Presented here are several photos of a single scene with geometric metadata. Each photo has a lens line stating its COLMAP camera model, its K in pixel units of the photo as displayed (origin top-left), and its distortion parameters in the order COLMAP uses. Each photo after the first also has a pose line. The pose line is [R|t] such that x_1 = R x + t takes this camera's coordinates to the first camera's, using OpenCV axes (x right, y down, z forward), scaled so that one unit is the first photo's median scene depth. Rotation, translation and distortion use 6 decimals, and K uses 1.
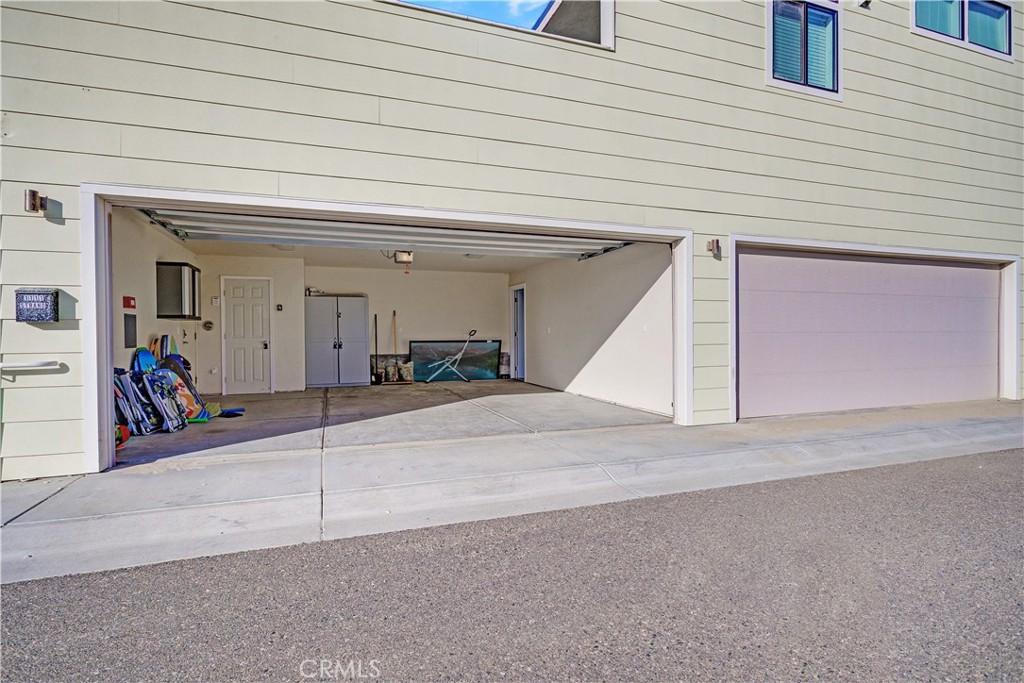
lens RADIAL K [[507.6, 0, 512.0], [0, 507.6, 341.5], [0, 0, 1]] dist [-0.007450, -0.000293]
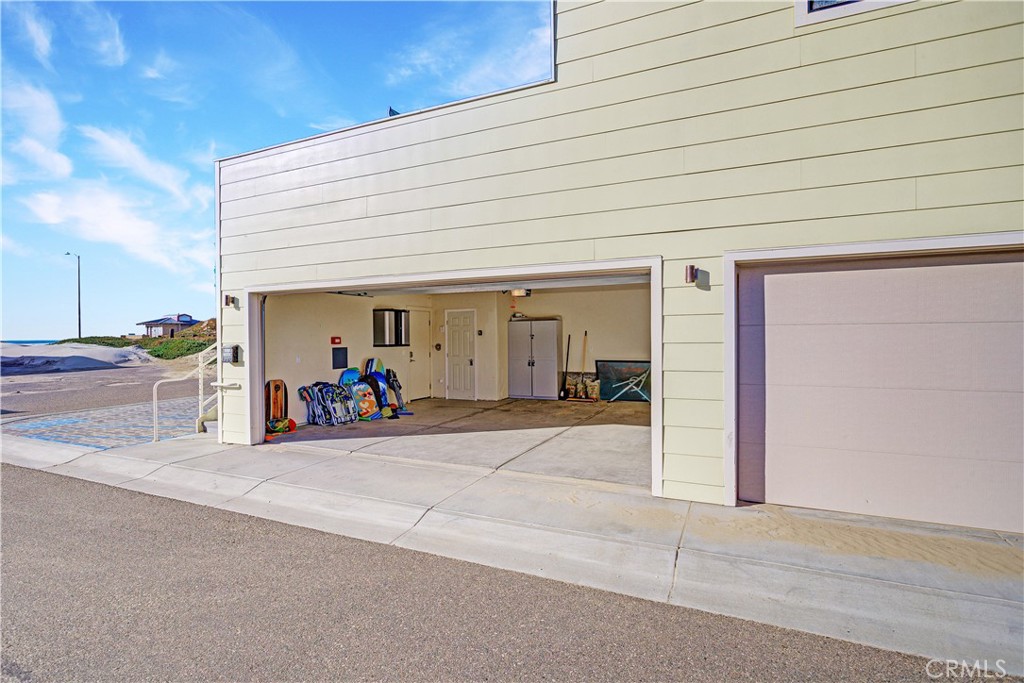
lens RADIAL K [[511.4, 0, 512.0], [0, 511.4, 341.5], [0, 0, 1]] dist [-0.018230, 0.000125]
pose [[0.704534, 0.009806, -0.709602, 0.672659], [-0.002532, 0.999933, 0.011304, -0.081212], [0.709665, -0.006167, 0.704512, 0.223246]]
